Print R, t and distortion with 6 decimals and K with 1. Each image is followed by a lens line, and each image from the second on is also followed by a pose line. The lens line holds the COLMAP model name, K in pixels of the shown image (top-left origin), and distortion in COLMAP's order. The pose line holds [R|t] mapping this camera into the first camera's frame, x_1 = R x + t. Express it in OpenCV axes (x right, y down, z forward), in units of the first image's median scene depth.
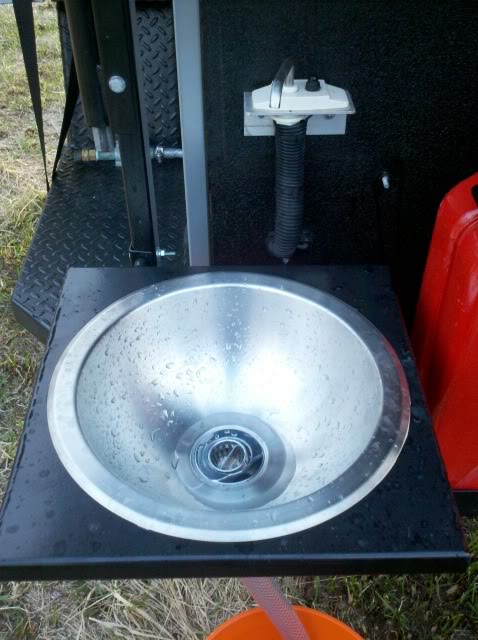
lens RADIAL K [[722.5, 0, 239.1], [0, 722.5, 318.5], [0, 0, 1]] dist [-0.009150, 0.000000]
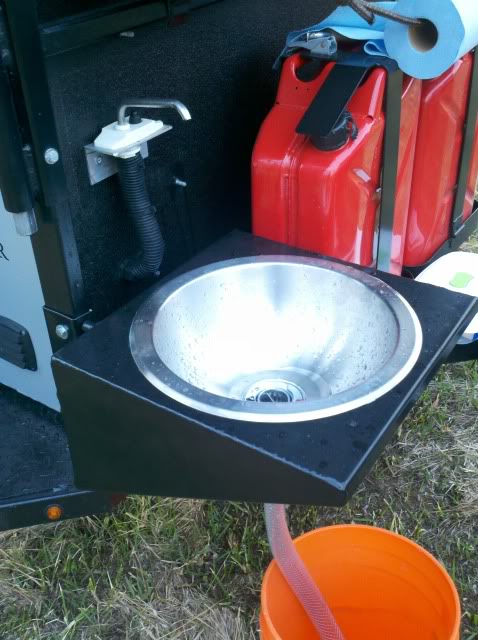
lens RADIAL K [[722.5, 0, 240.9], [0, 722.5, 320.7], [0, 0, 1]] dist [-0.009150, 0.000000]
pose [[0.565804, -0.468750, 0.678336, -0.772991], [0.562810, 0.820787, 0.097745, -0.061851], [-0.602587, 0.326469, 0.728221, 0.112090]]
